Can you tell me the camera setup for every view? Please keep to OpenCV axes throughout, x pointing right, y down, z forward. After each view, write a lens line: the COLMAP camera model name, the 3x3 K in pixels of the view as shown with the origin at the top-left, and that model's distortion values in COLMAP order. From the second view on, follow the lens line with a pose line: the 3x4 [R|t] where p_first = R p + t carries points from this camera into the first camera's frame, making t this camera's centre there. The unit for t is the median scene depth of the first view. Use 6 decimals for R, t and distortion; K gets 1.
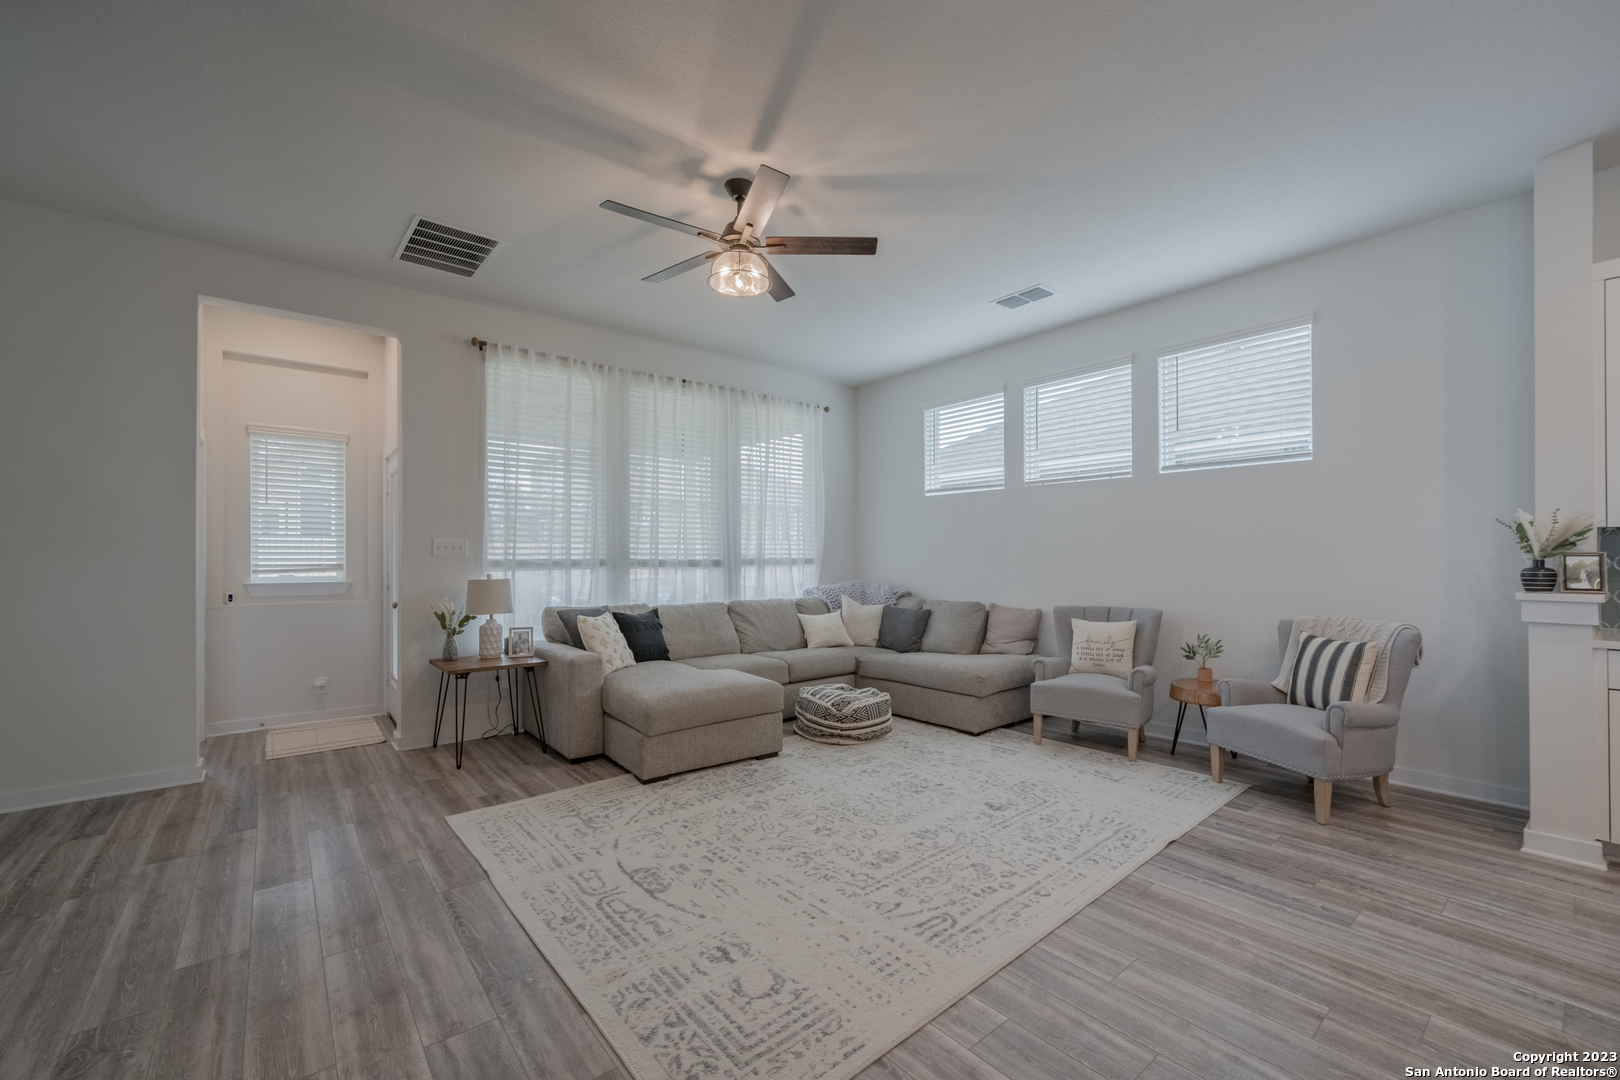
lens RADIAL K [[658.6, 0, 807.7], [0, 658.6, 556.0], [0, 0, 1]] dist [0.000515, -0.000639]
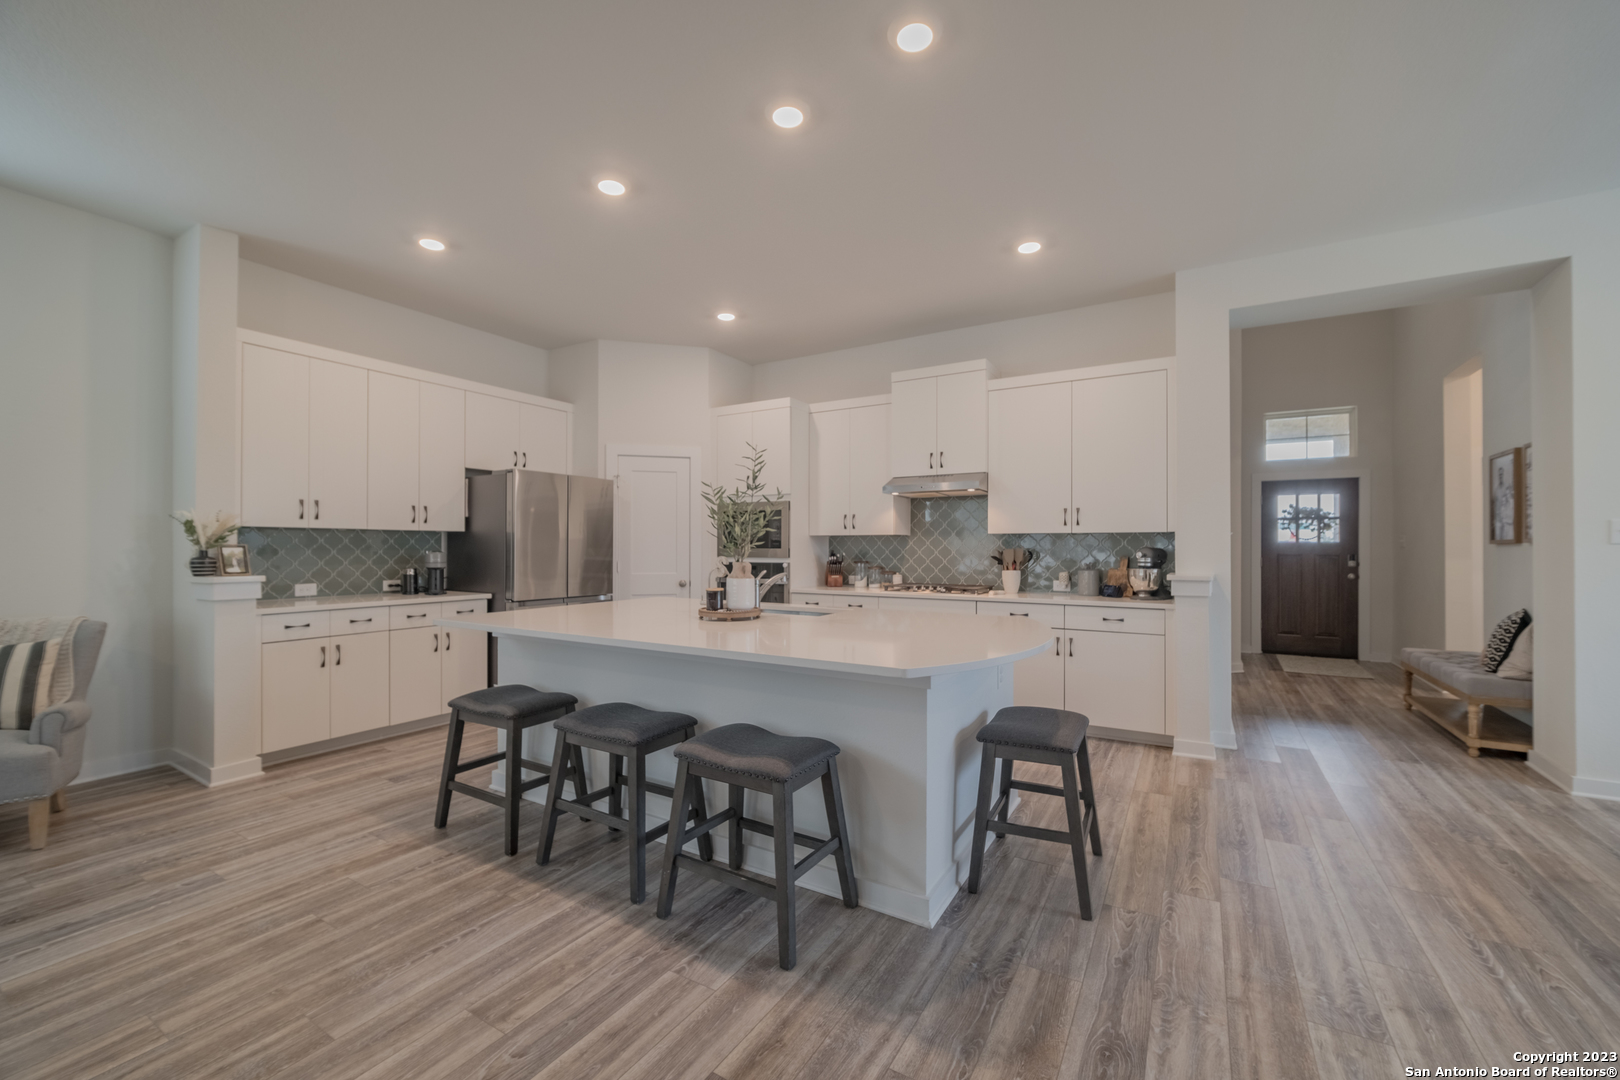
lens RADIAL K [[658.6, 0, 811.1], [0, 658.6, 544.3], [0, 0, 1]] dist [0.000515, -0.000639]
pose [[-0.345339, 0.006280, 0.938457, -0.319996], [-0.003375, 0.999963, -0.007933, -0.000558], [-0.938472, -0.005907, -0.345305, 0.253611]]
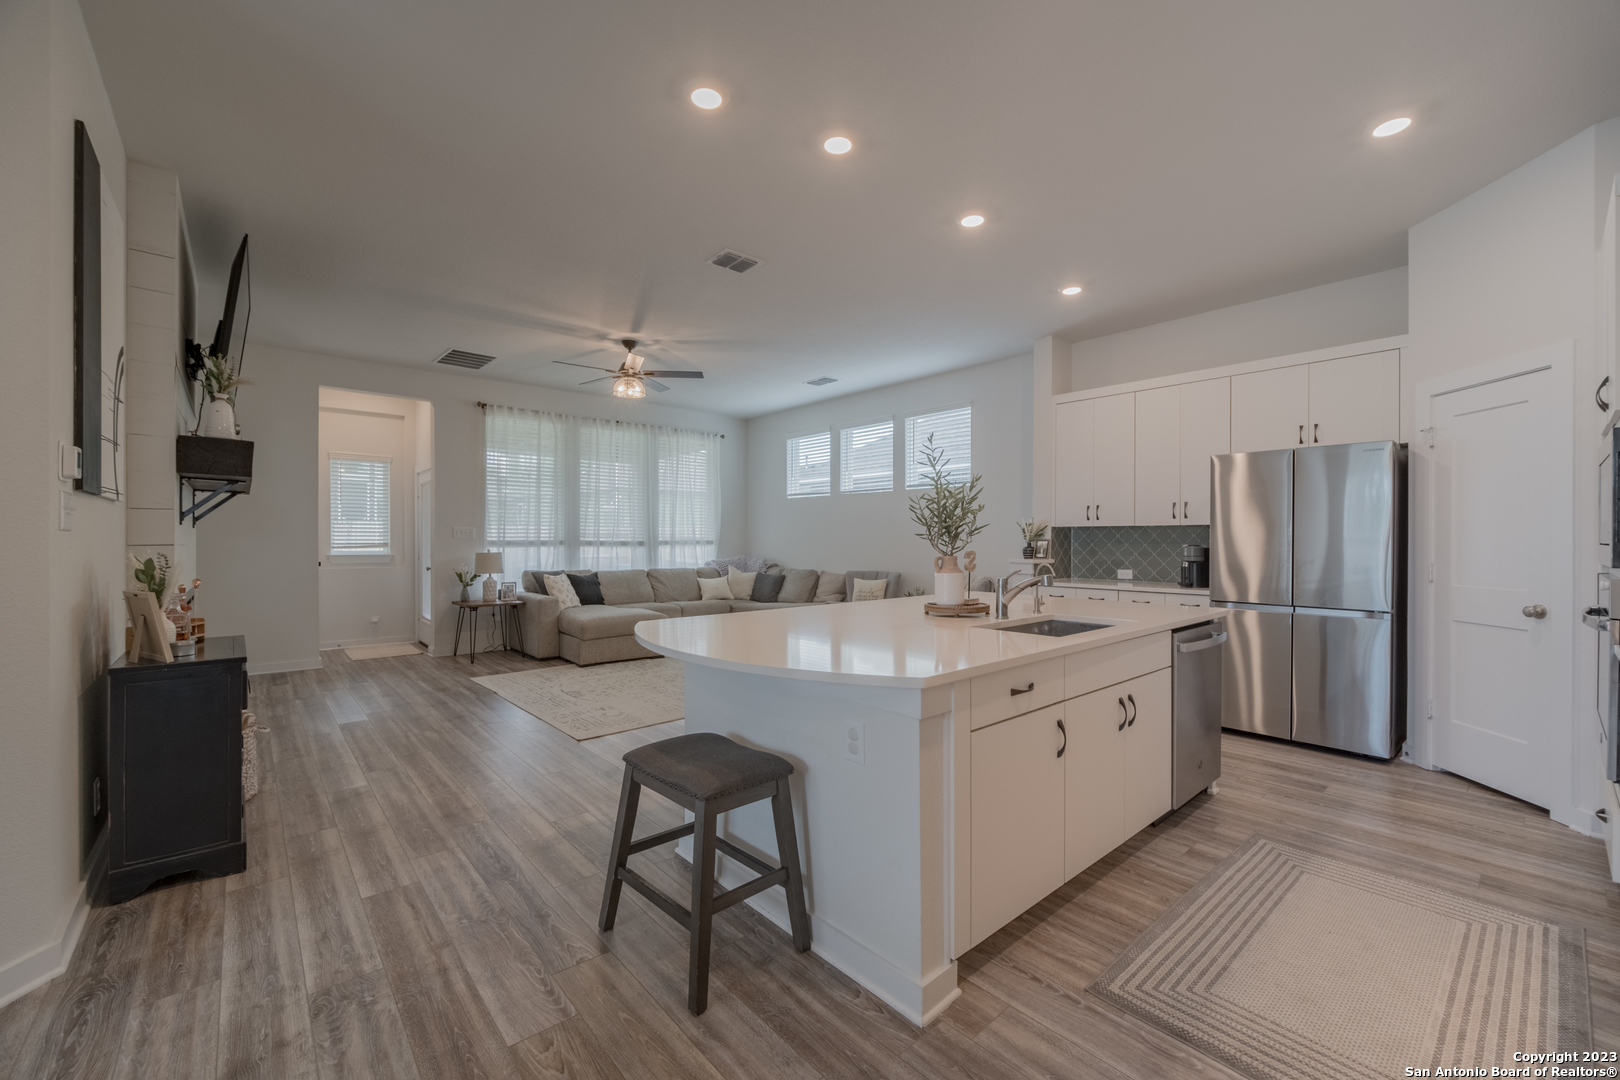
lens RADIAL K [[658.6, 0, 806.1], [0, 658.6, 540.2], [0, 0, 1]] dist [0.000515, -0.000639]
pose [[0.999632, 0.004084, 0.026834, 0.279367], [-0.004214, 0.999980, 0.004795, -0.006610], [-0.026814, -0.004906, 0.999628, -0.706456]]
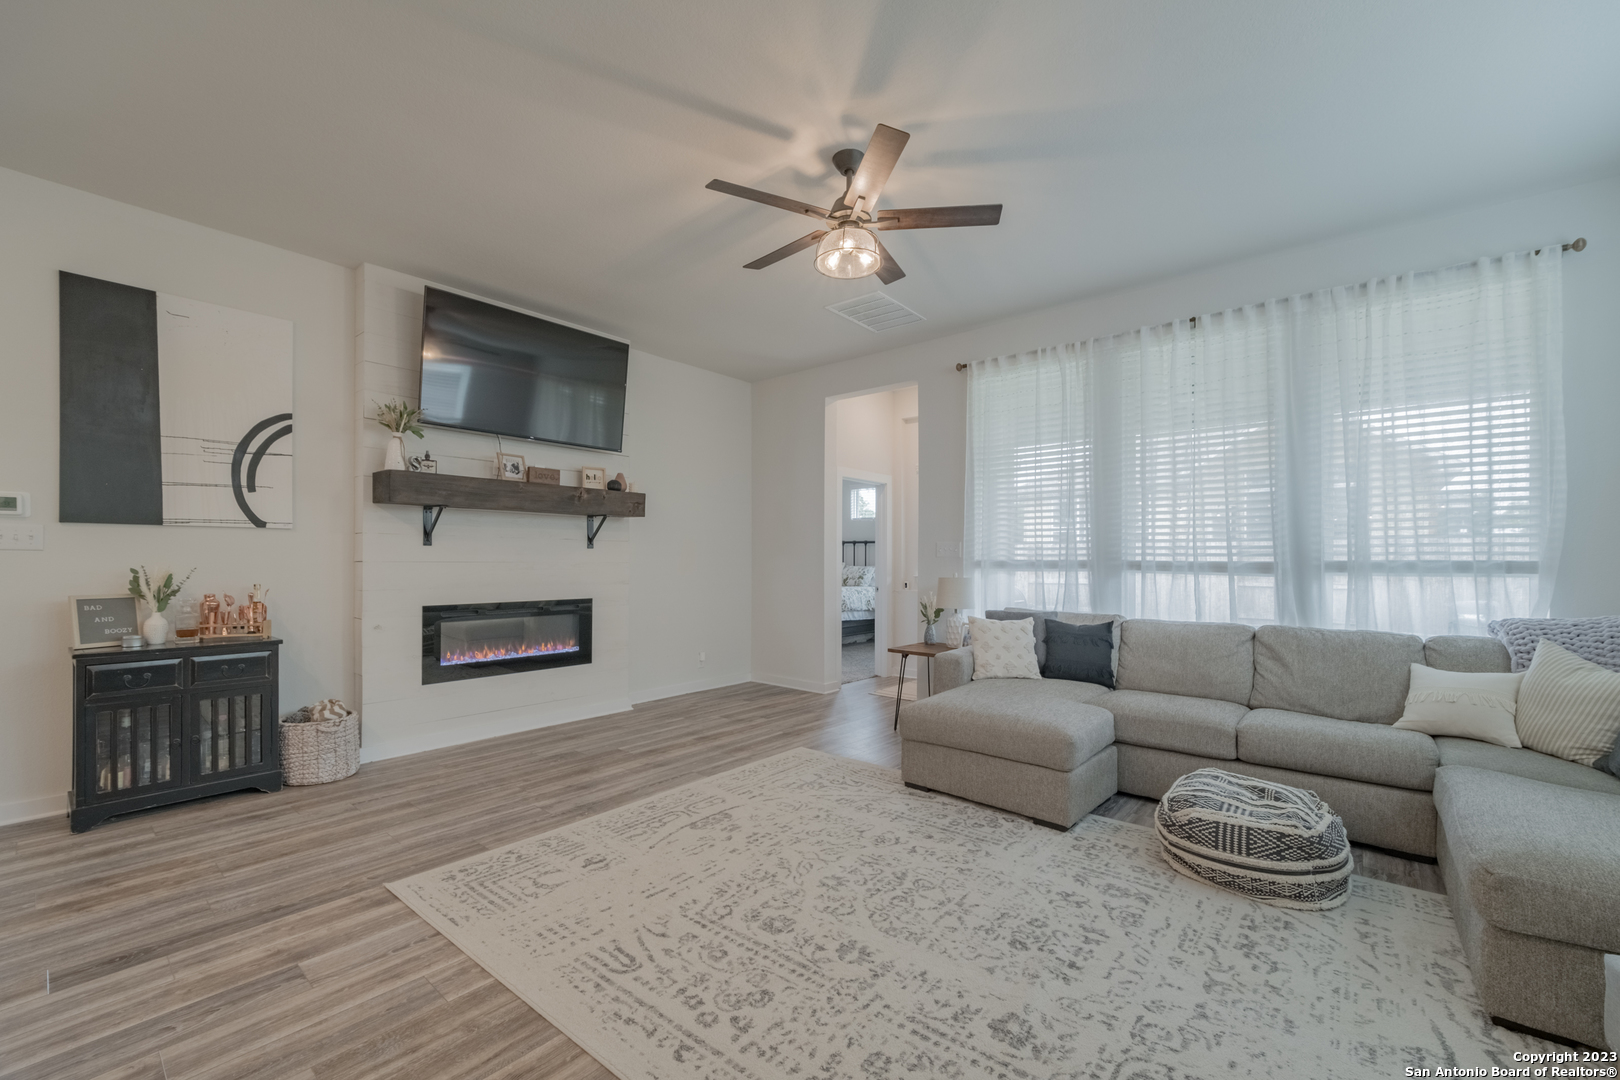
lens RADIAL K [[658.6, 0, 811.6], [0, 658.6, 563.1], [0, 0, 1]] dist [0.000515, -0.000639]
pose [[0.184025, 0.008811, -0.982882, 0.638230], [-0.000480, 0.999961, 0.008874, 0.000797], [0.982922, -0.001161, 0.184022, 0.615382]]
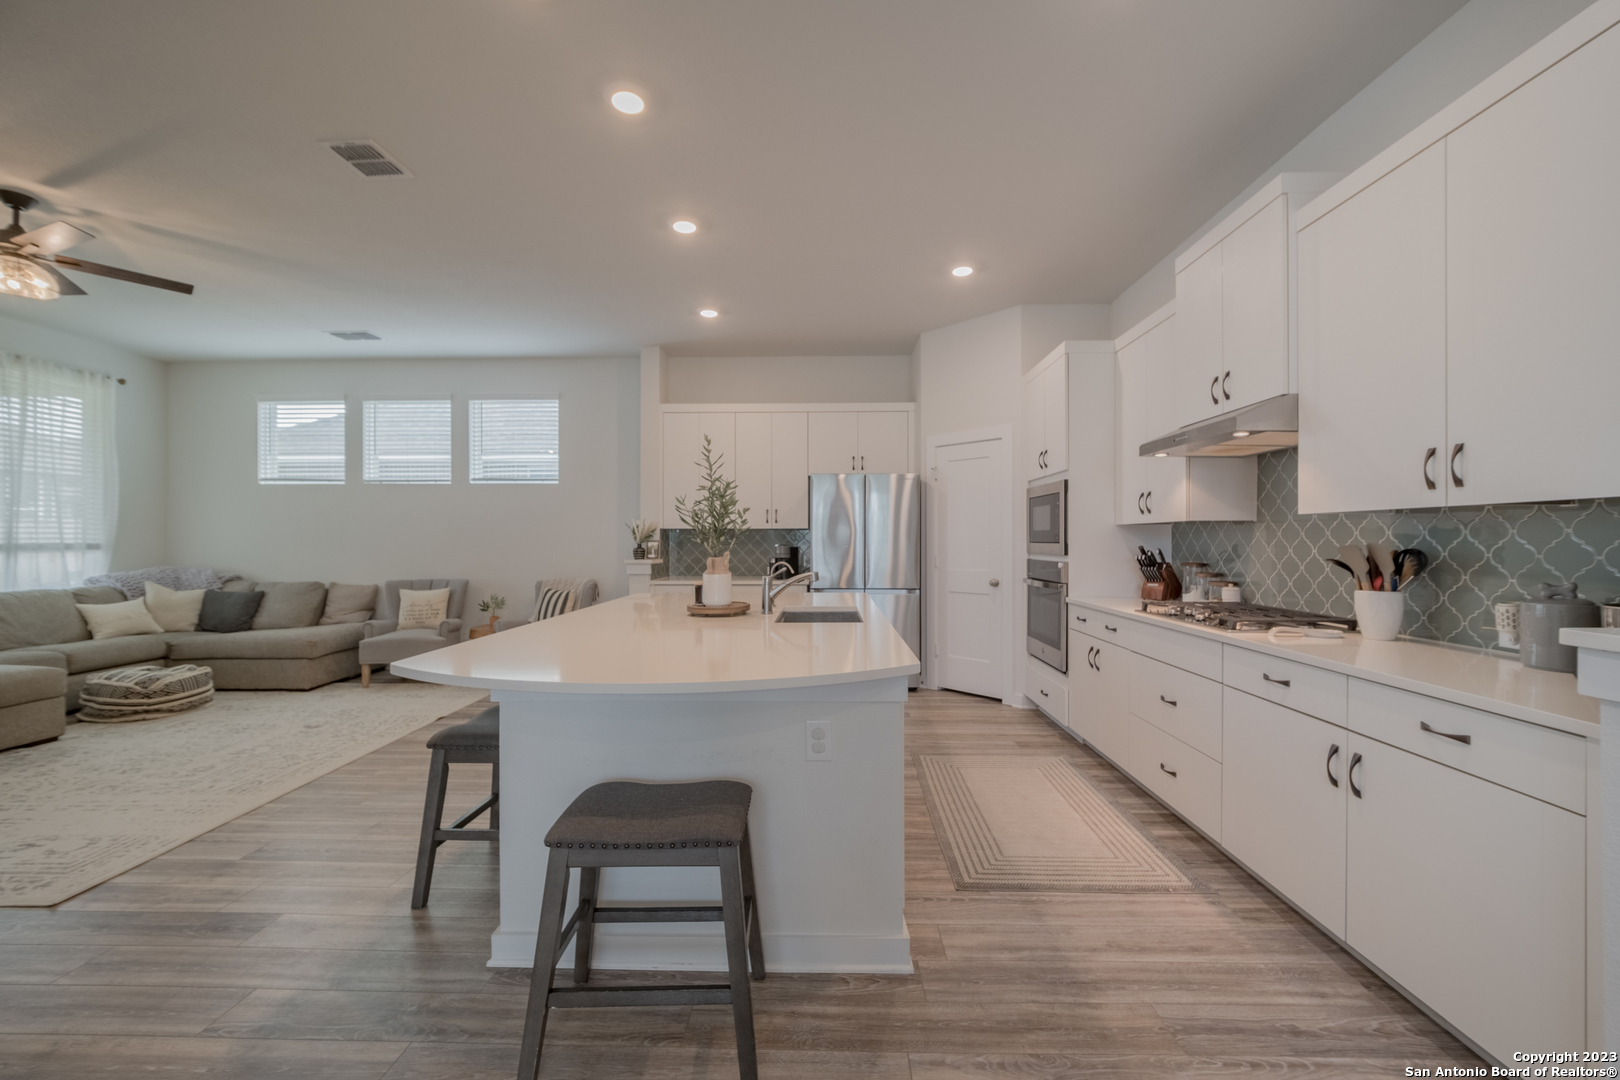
lens RADIAL K [[658.6, 0, 815.6], [0, 658.6, 539.6], [0, 0, 1]] dist [0.000515, -0.000639]
pose [[0.655017, 0.002565, 0.755609, -0.050095], [-0.003048, 0.999995, -0.000752, -0.005661], [-0.755608, -0.001810, 0.655022, -0.541467]]
